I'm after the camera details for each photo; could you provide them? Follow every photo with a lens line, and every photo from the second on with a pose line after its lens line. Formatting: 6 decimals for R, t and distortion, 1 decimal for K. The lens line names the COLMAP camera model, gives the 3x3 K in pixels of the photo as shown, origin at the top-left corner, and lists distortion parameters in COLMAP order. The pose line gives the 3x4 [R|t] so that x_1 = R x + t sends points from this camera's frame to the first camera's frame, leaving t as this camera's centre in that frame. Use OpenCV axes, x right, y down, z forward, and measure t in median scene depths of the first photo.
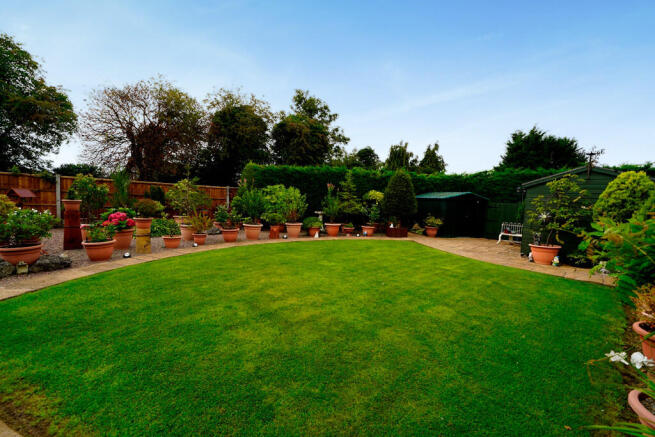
lens RADIAL K [[270.7, 0, 327.5], [0, 270.7, 219.0], [0, 0, 1]] dist [-0.000140, 0.000721]
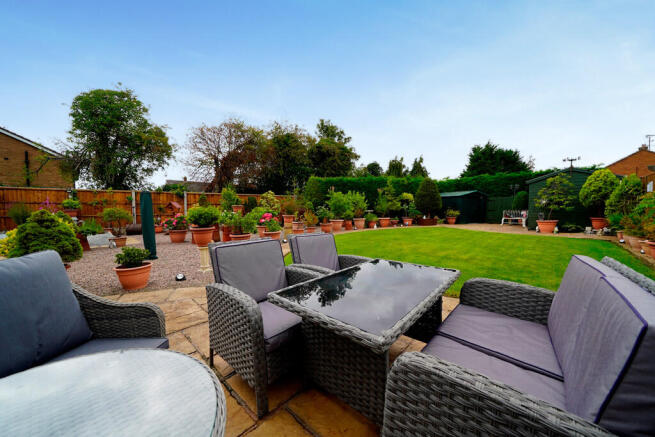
lens RADIAL K [[227.6, 0, 328.1], [0, 227.6, 219.8], [0, 0, 1]] dist [-0.023473, 0.001293]
pose [[0.997291, -0.054258, 0.049658, -0.289256], [0.055127, 0.998347, -0.016284, 0.026595], [-0.048693, 0.018978, 0.998634, -0.112851]]
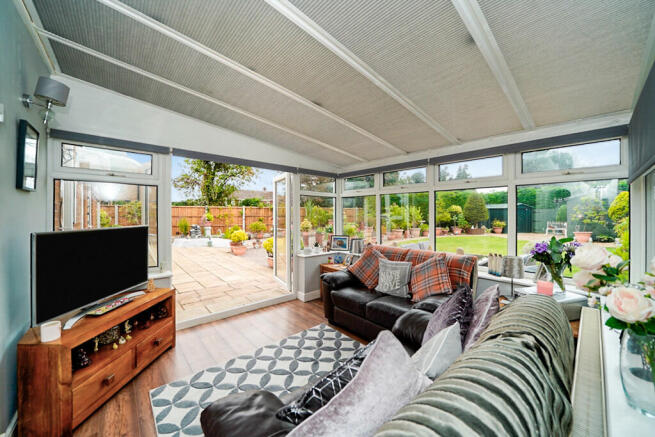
lens RADIAL K [[242.7, 0, 331.4], [0, 242.7, 214.5], [0, 0, 1]] dist [-0.020484, -0.000190]
pose [[0.996760, -0.050401, -0.062690, -0.453037], [0.046206, 0.996705, -0.066657, 0.004201], [0.065843, 0.063545, 0.995805, -0.410915]]
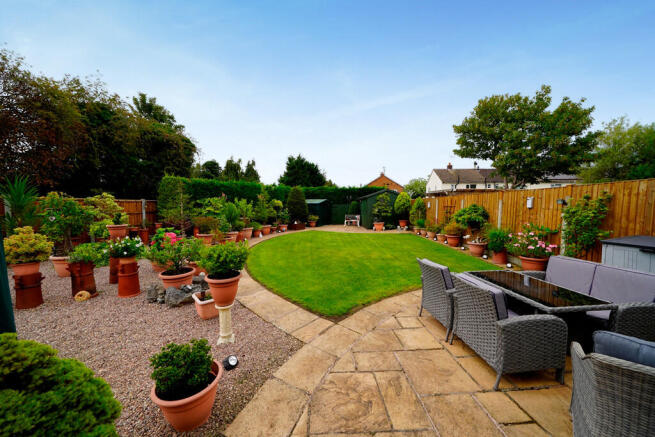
lens RADIAL K [[227.6, 0, 328.7], [0, 227.6, 219.2], [0, 0, 1]] dist [-0.023473, 0.001293]
pose [[0.658970, -0.090641, 0.746688, -0.559147], [0.085855, 0.995289, 0.045050, -0.034807], [-0.747253, 0.034420, 0.663648, 0.013778]]
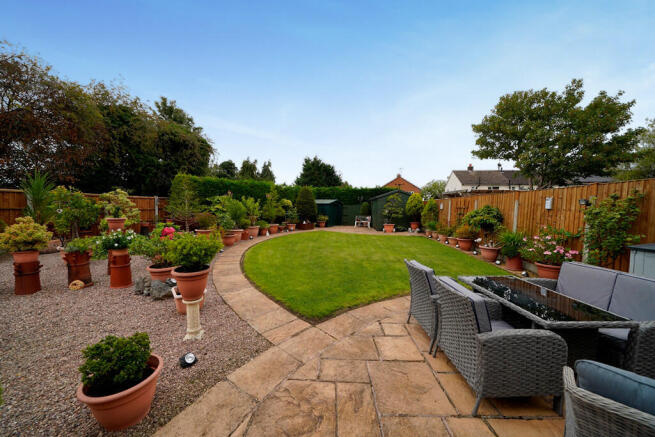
lens RADIAL K [[227.6, 0, 327.6], [0, 227.6, 219.3], [0, 0, 1]] dist [-0.023473, 0.001293]
pose [[0.717549, -0.071219, 0.692858, -0.518211], [0.068561, 0.997150, 0.031493, -0.023495], [-0.693126, 0.024905, 0.720386, -0.004777]]
